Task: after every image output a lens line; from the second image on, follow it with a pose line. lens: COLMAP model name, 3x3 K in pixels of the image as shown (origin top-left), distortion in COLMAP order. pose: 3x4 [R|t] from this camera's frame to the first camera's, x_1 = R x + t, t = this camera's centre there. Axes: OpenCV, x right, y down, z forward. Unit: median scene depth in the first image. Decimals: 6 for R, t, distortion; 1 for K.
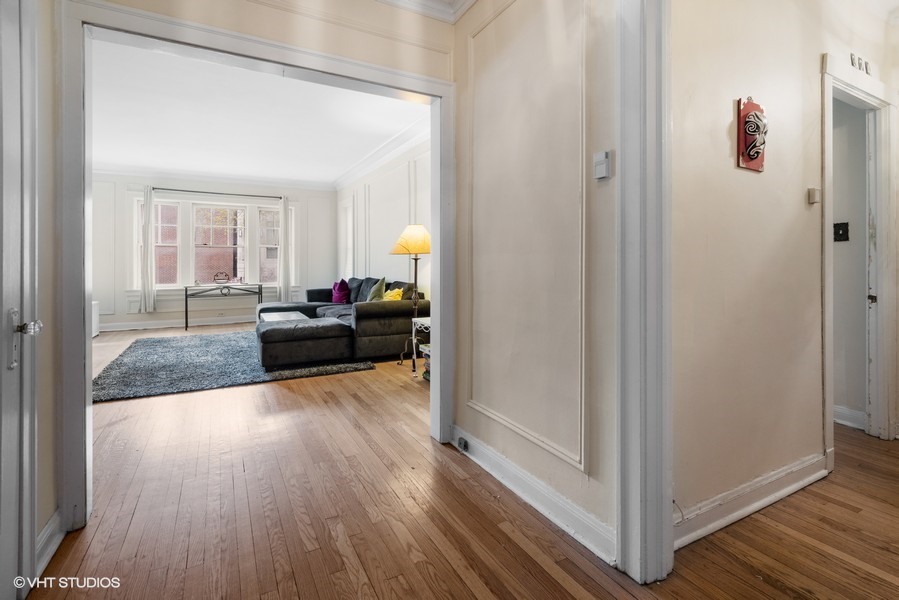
lens RADIAL K [[427.1, 0, 448.2], [0, 427.1, 264.0], [0, 0, 1]] dist [-0.000134, -0.000021]
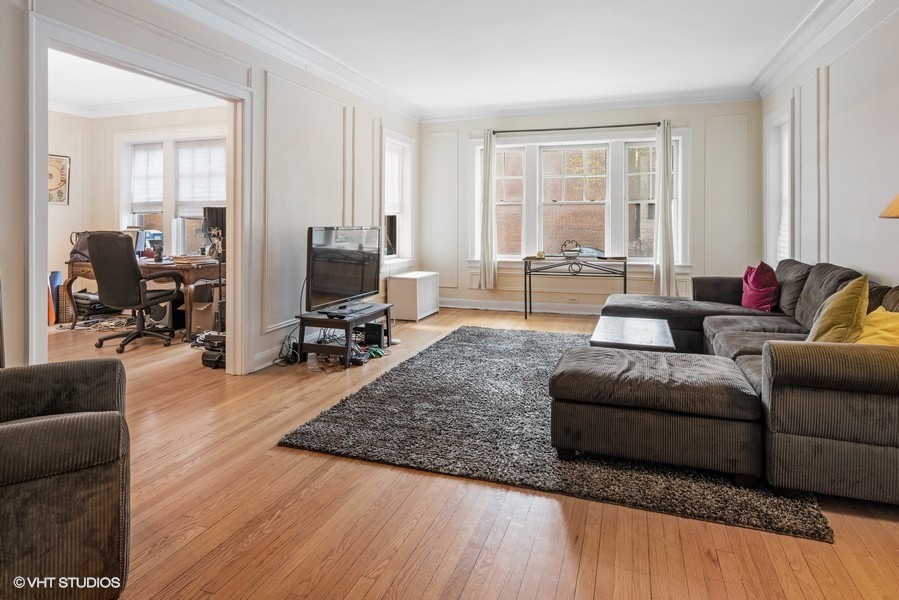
lens RADIAL K [[513.8, 0, 449.1], [0, 513.8, 219.0], [0, 0, 1]] dist [0.002944, 0.001416]
pose [[0.668834, -0.001725, -0.743410, -0.041861], [-0.000360, 0.999996, -0.002645, -0.014599], [0.743411, 0.002036, 0.668831, 0.310468]]
